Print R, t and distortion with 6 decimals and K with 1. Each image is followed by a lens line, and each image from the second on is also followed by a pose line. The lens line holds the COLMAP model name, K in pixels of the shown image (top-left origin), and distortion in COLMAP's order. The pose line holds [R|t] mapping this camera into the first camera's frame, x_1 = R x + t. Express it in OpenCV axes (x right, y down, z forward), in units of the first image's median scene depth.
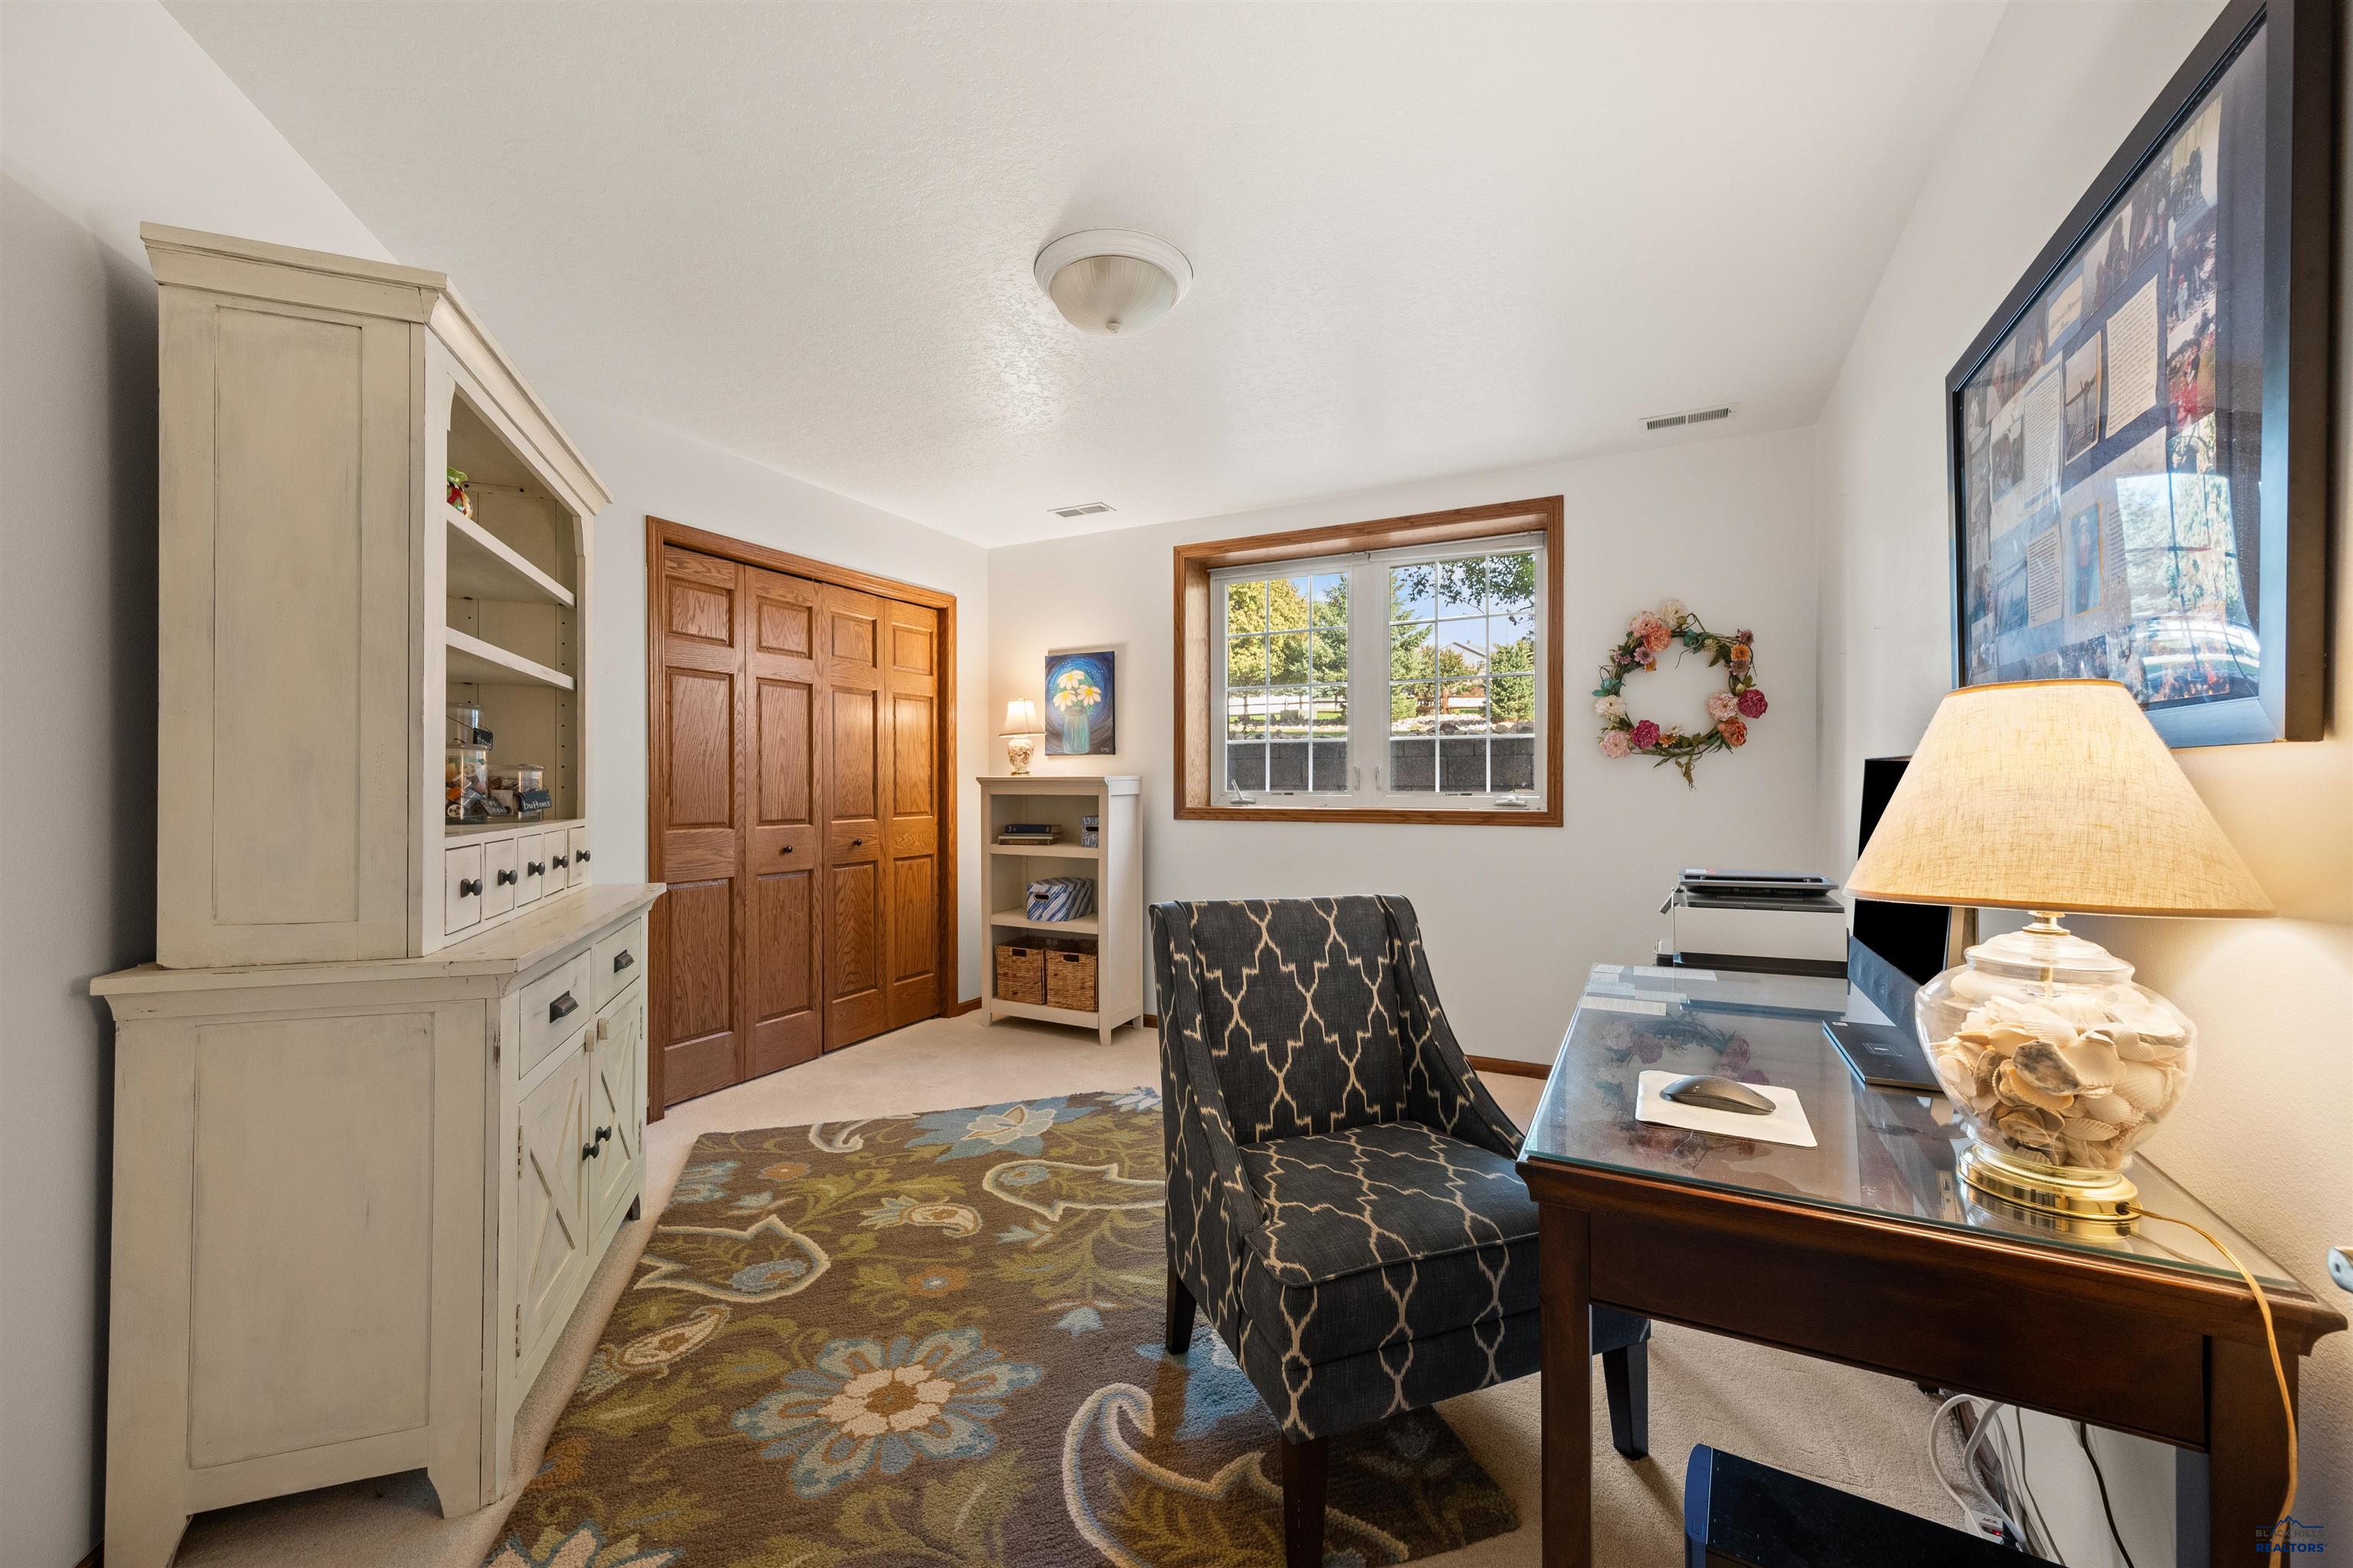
lens RADIAL K [[919.7, 0, 1174.0], [0, 919.7, 788.3], [0, 0, 1]] dist [0.005258, 0.001259]
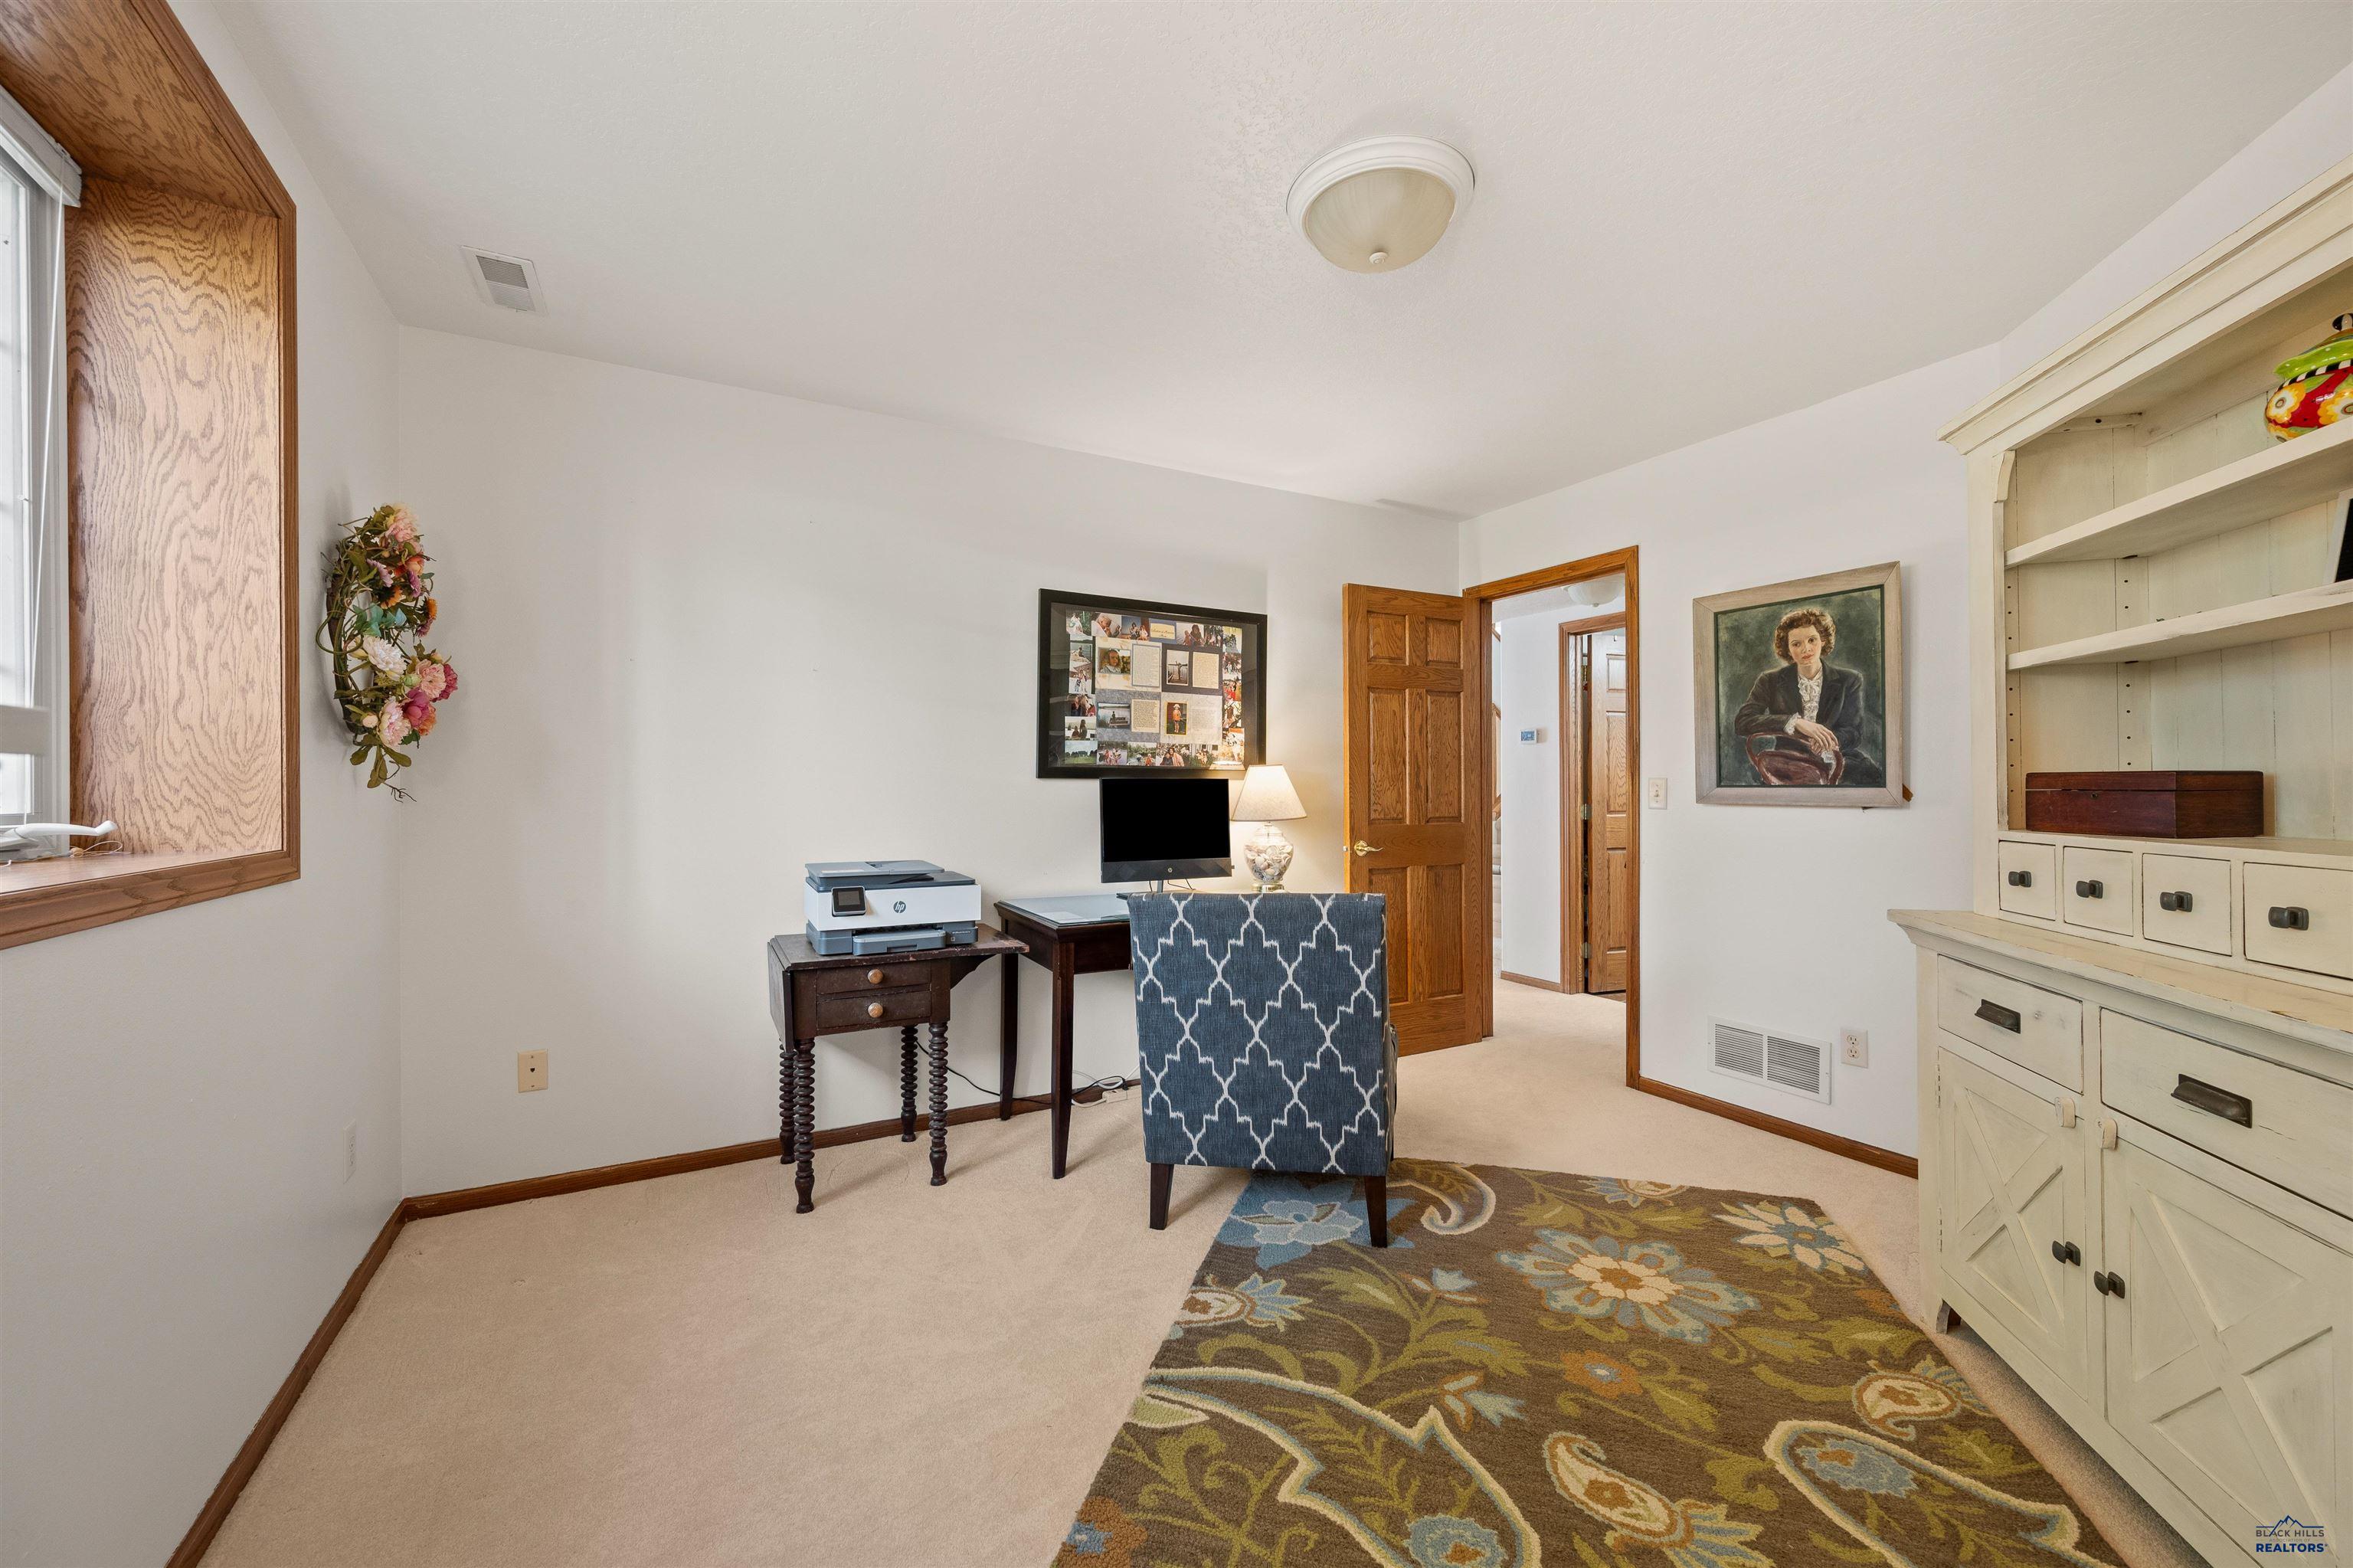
lens RADIAL K [[919.7, 0, 1162.4], [0, 919.7, 779.4], [0, 0, 1]] dist [0.005258, 0.001259]
pose [[-0.821440, 0.004318, 0.570278, -0.405244], [-0.000560, 0.999965, -0.008379, -0.011497], [-0.570294, -0.007202, -0.821409, 1.896836]]
